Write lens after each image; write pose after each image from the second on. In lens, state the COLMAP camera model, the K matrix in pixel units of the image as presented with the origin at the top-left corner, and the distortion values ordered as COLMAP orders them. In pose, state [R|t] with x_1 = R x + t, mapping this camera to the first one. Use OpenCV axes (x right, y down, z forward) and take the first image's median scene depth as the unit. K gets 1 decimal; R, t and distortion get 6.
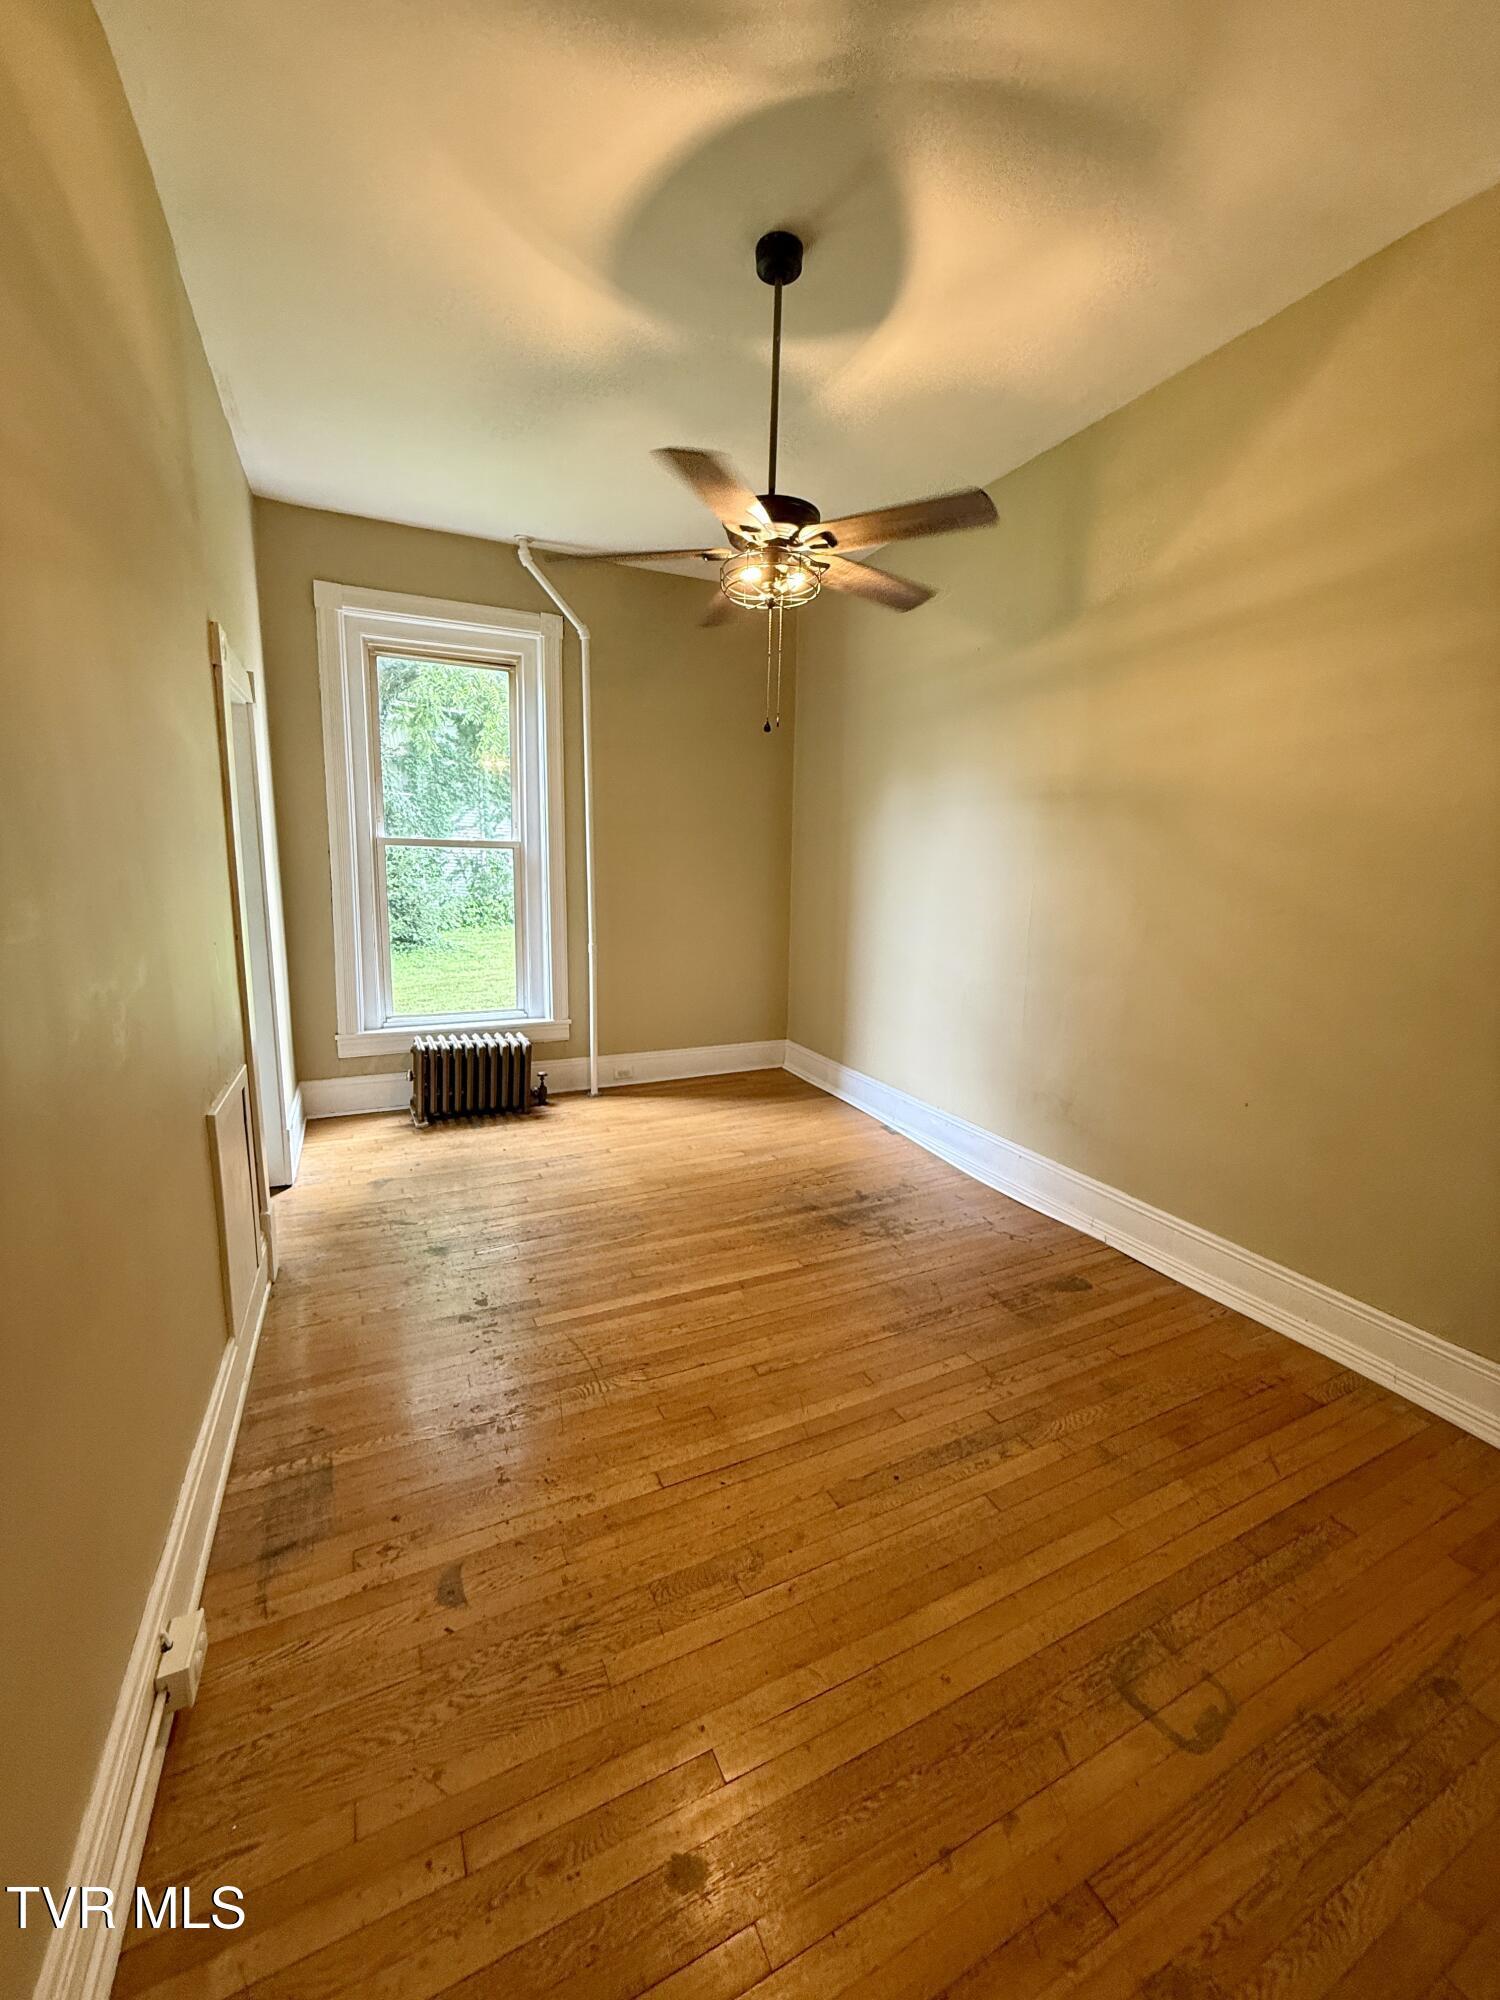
lens RADIAL K [[794.4, 0, 750.0], [0, 794.4, 1000.0], [0, 0, 1]] dist [-0.000635, 0.000056]
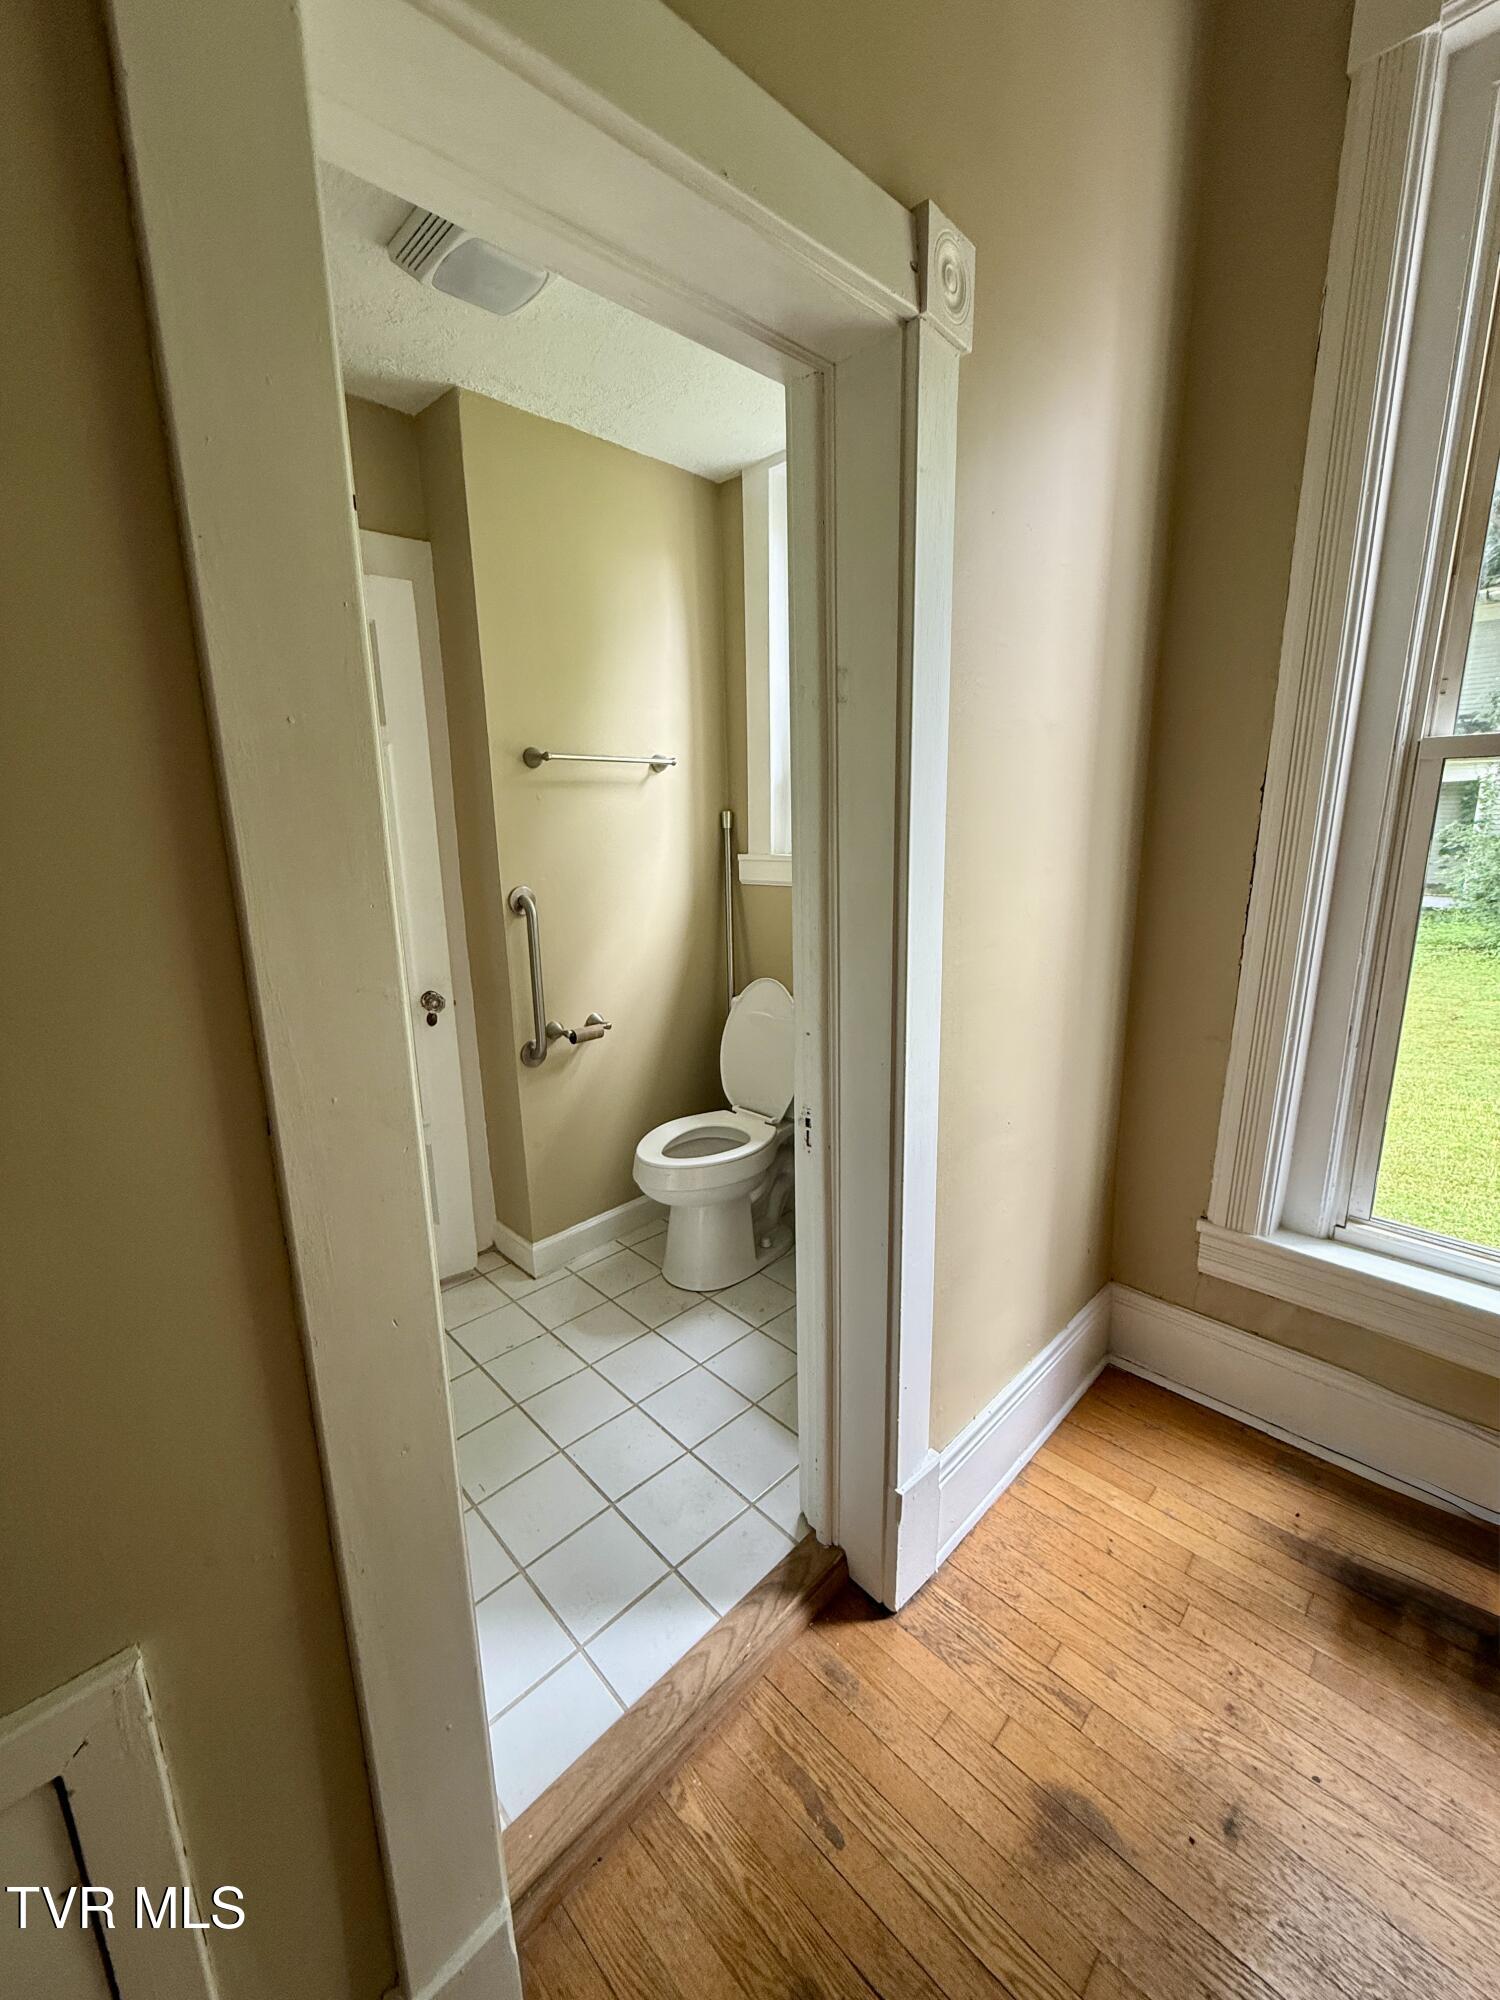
lens RADIAL K [[794.4, 0, 750.0], [0, 794.4, 1000.0], [0, 0, 1]] dist [-0.000635, 0.000056]
pose [[0.320411, 0.177587, -0.930483, -0.220605], [-0.128781, 0.981317, 0.142943, -0.104343], [0.938484, 0.074028, 0.337295, 0.618199]]
